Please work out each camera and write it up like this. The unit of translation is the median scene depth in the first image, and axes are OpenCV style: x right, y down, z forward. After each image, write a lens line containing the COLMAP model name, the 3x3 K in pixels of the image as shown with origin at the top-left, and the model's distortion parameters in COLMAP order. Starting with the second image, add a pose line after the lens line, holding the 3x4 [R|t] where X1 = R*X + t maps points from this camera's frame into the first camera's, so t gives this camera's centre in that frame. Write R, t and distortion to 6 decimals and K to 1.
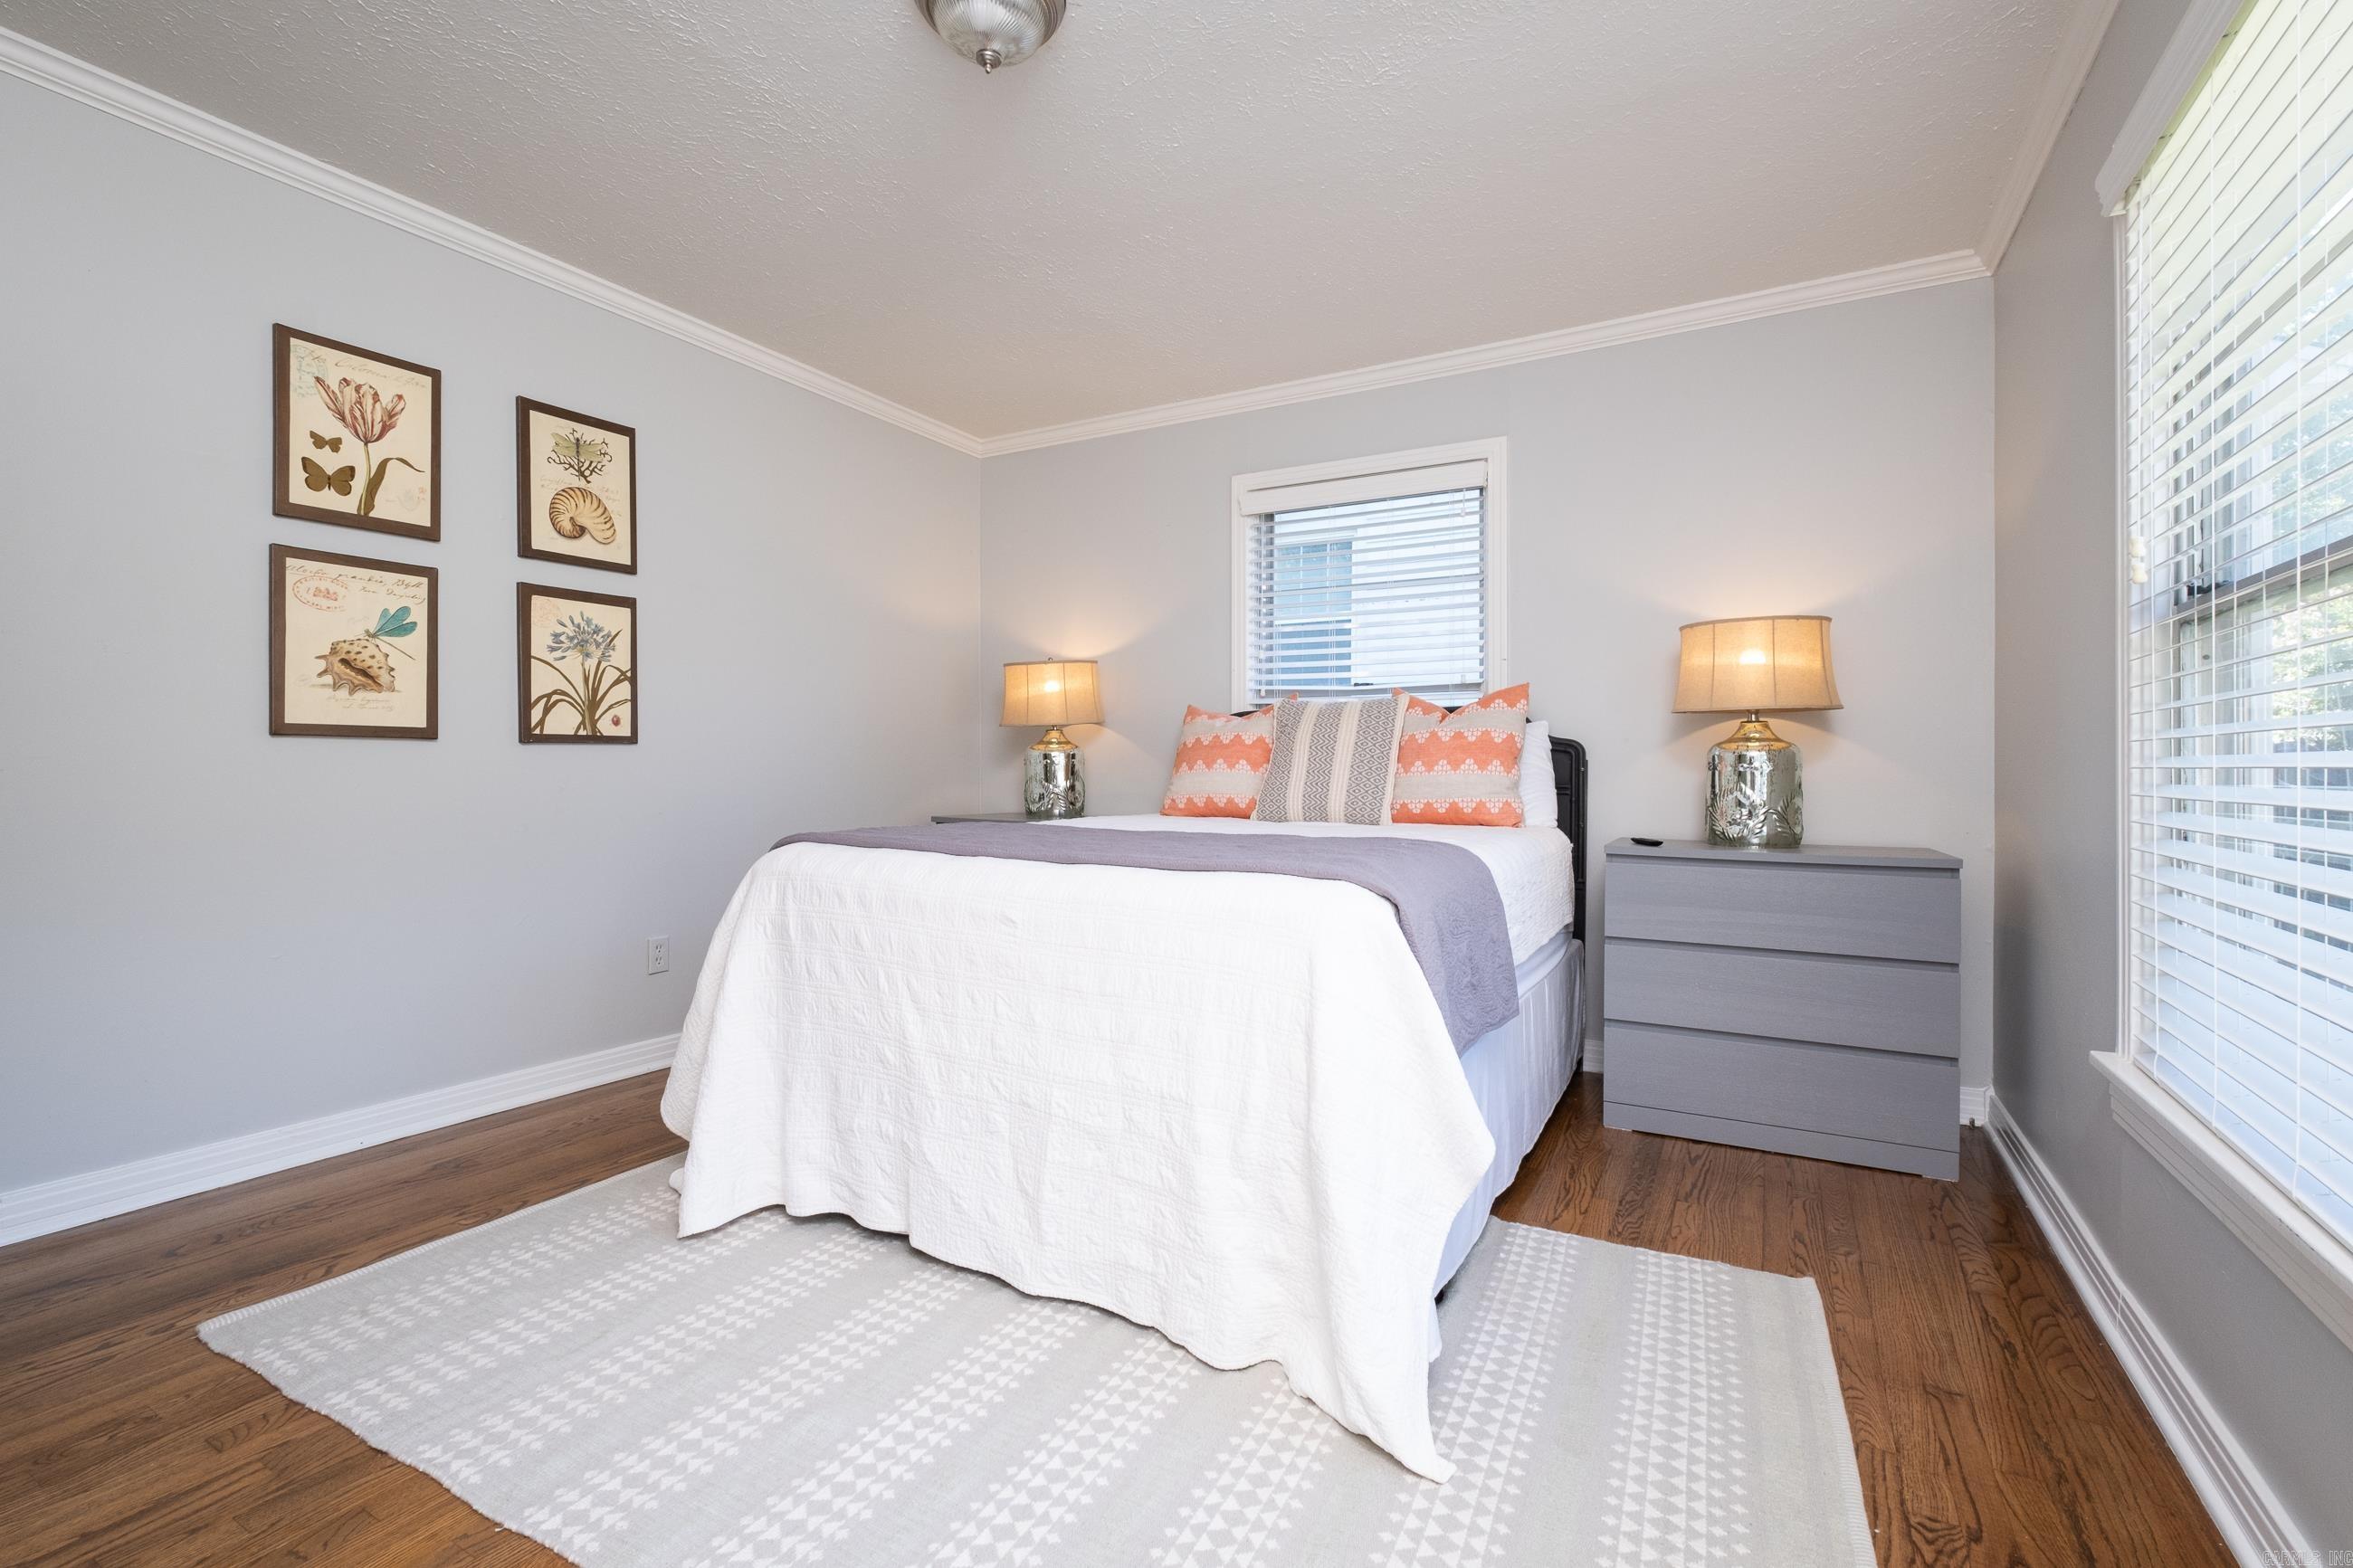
lens RADIAL K [[1037.3, 0, 1172.5], [0, 1037.3, 770.9], [0, 0, 1]] dist [-0.003931, -0.000466]
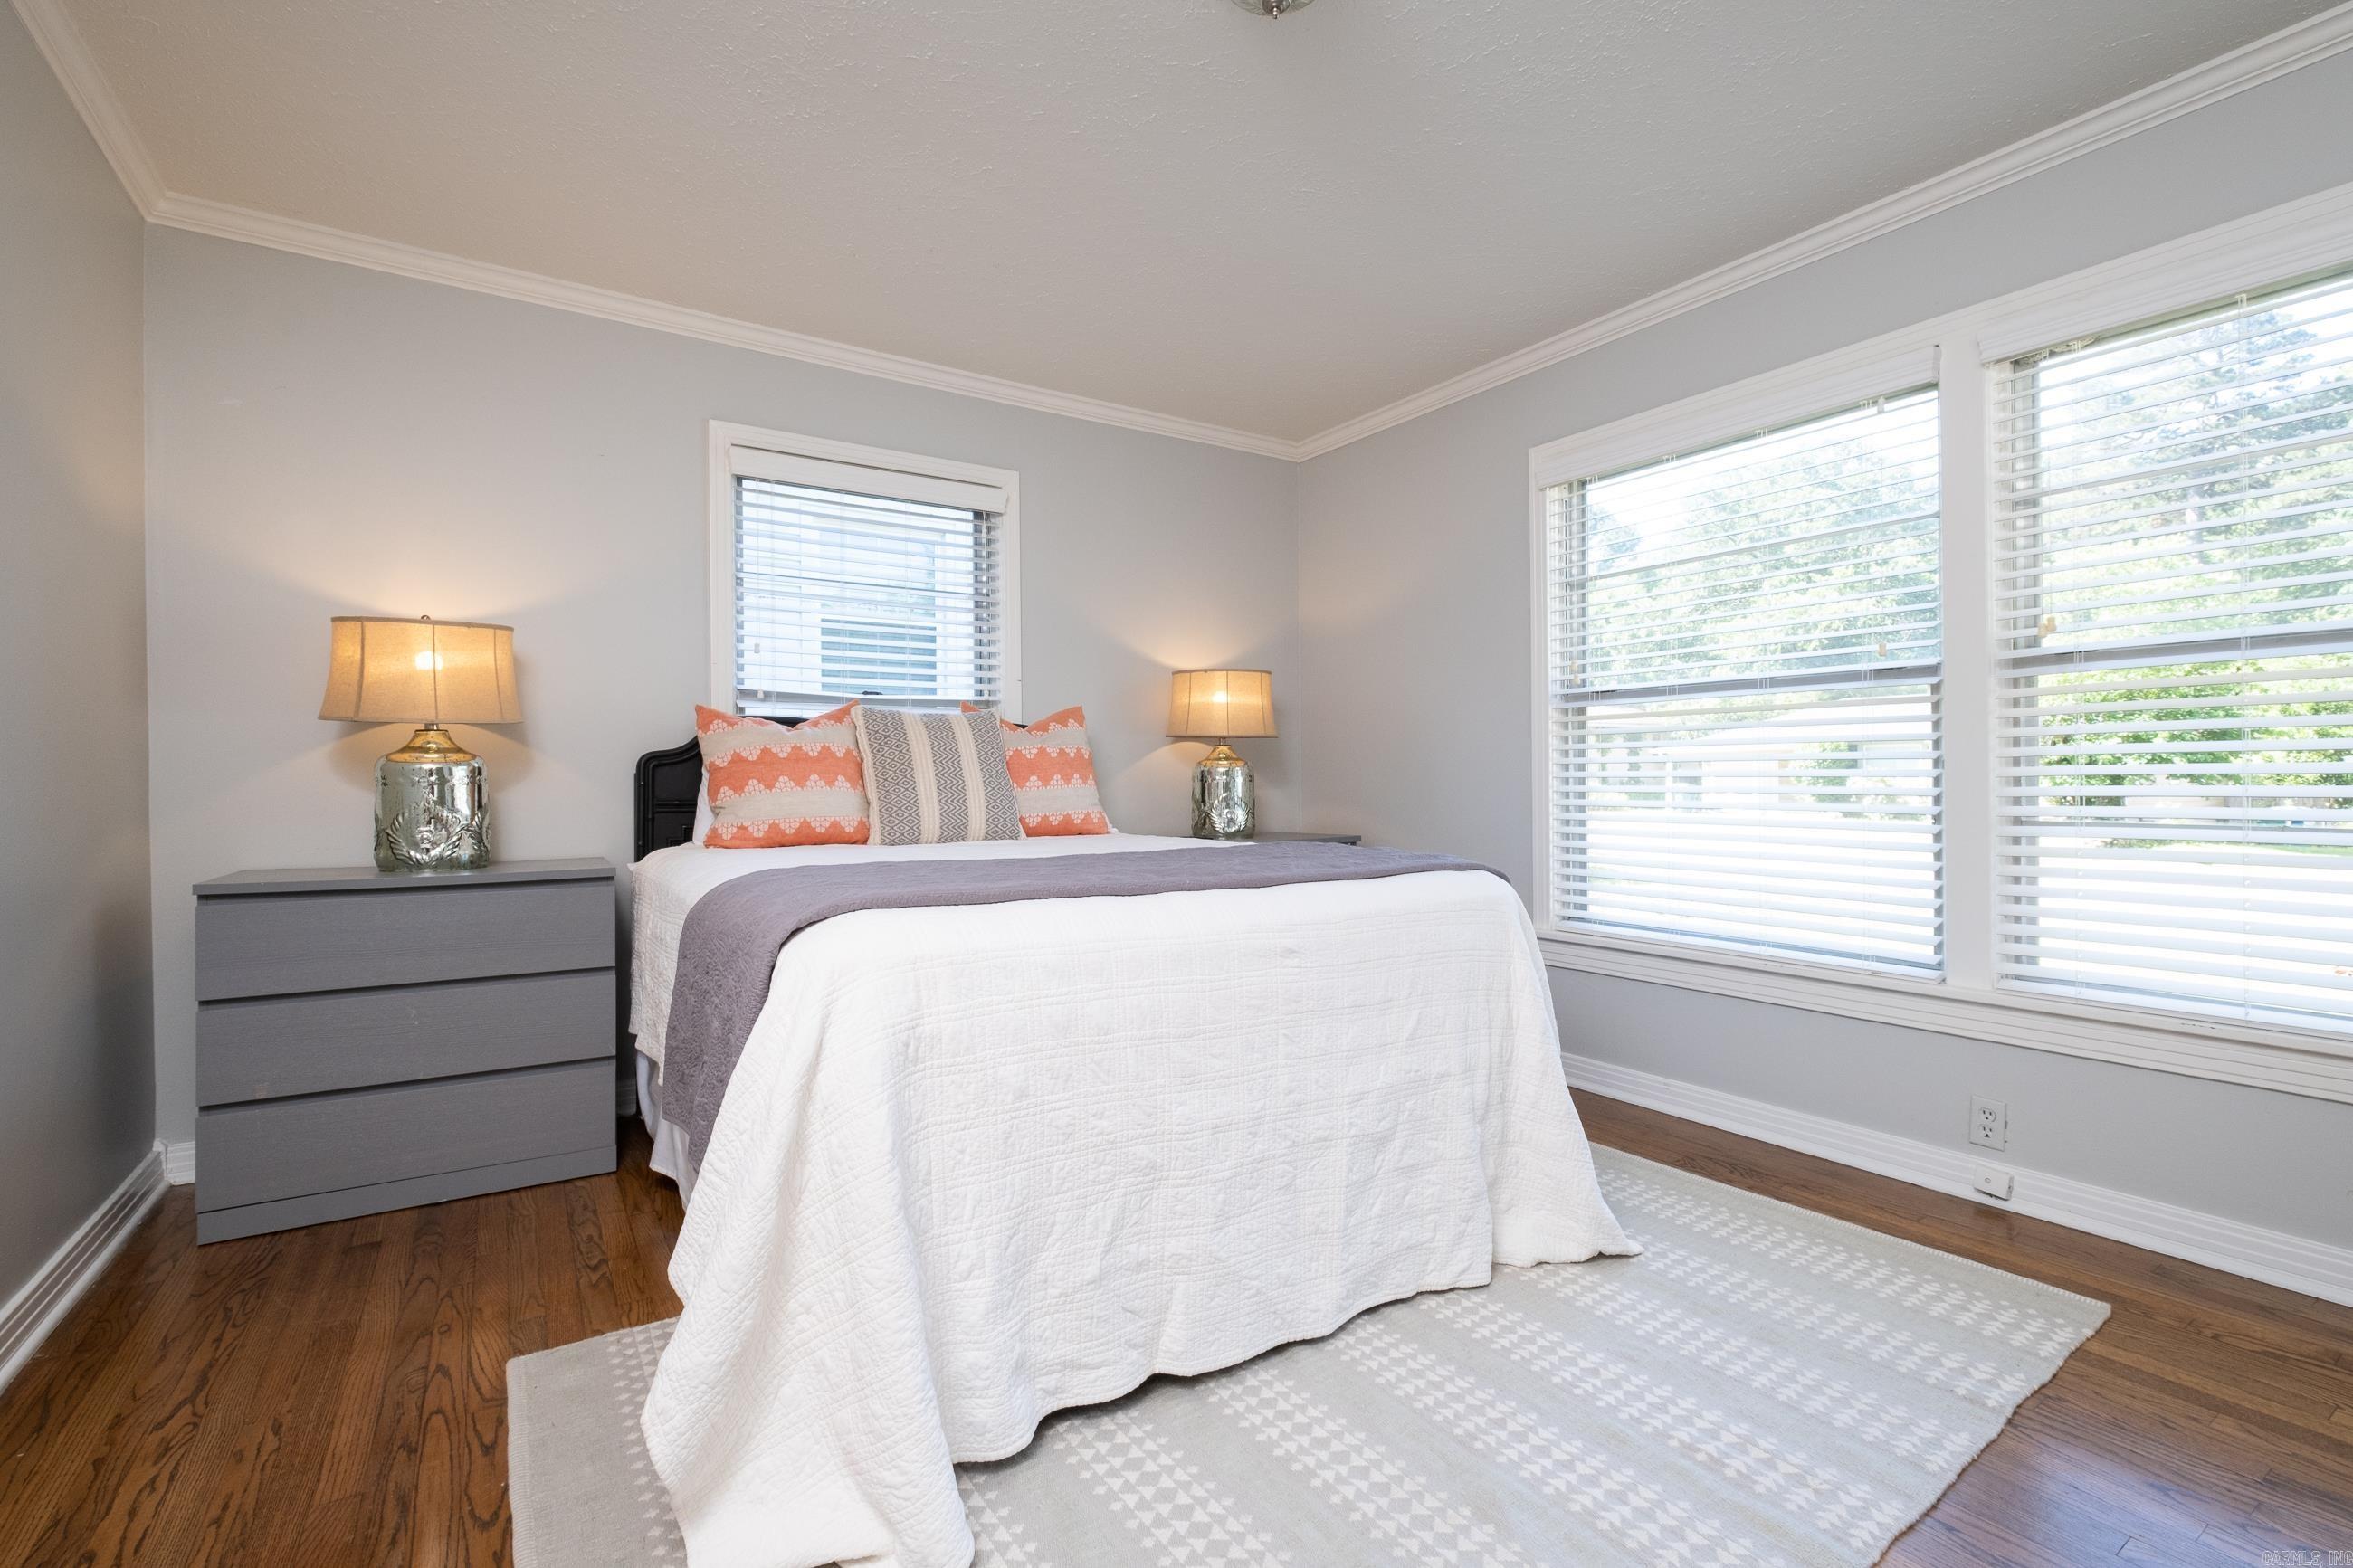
lens RADIAL K [[1050.3, 0, 1182.6], [0, 1050.3, 779.9], [0, 0, 1]] dist [0.000077, -0.000071]
pose [[0.449970, -0.005826, 0.893024, -0.584021], [0.013841, 0.999904, -0.000451, -0.002953], [-0.892936, 0.012563, 0.450008, 0.375556]]
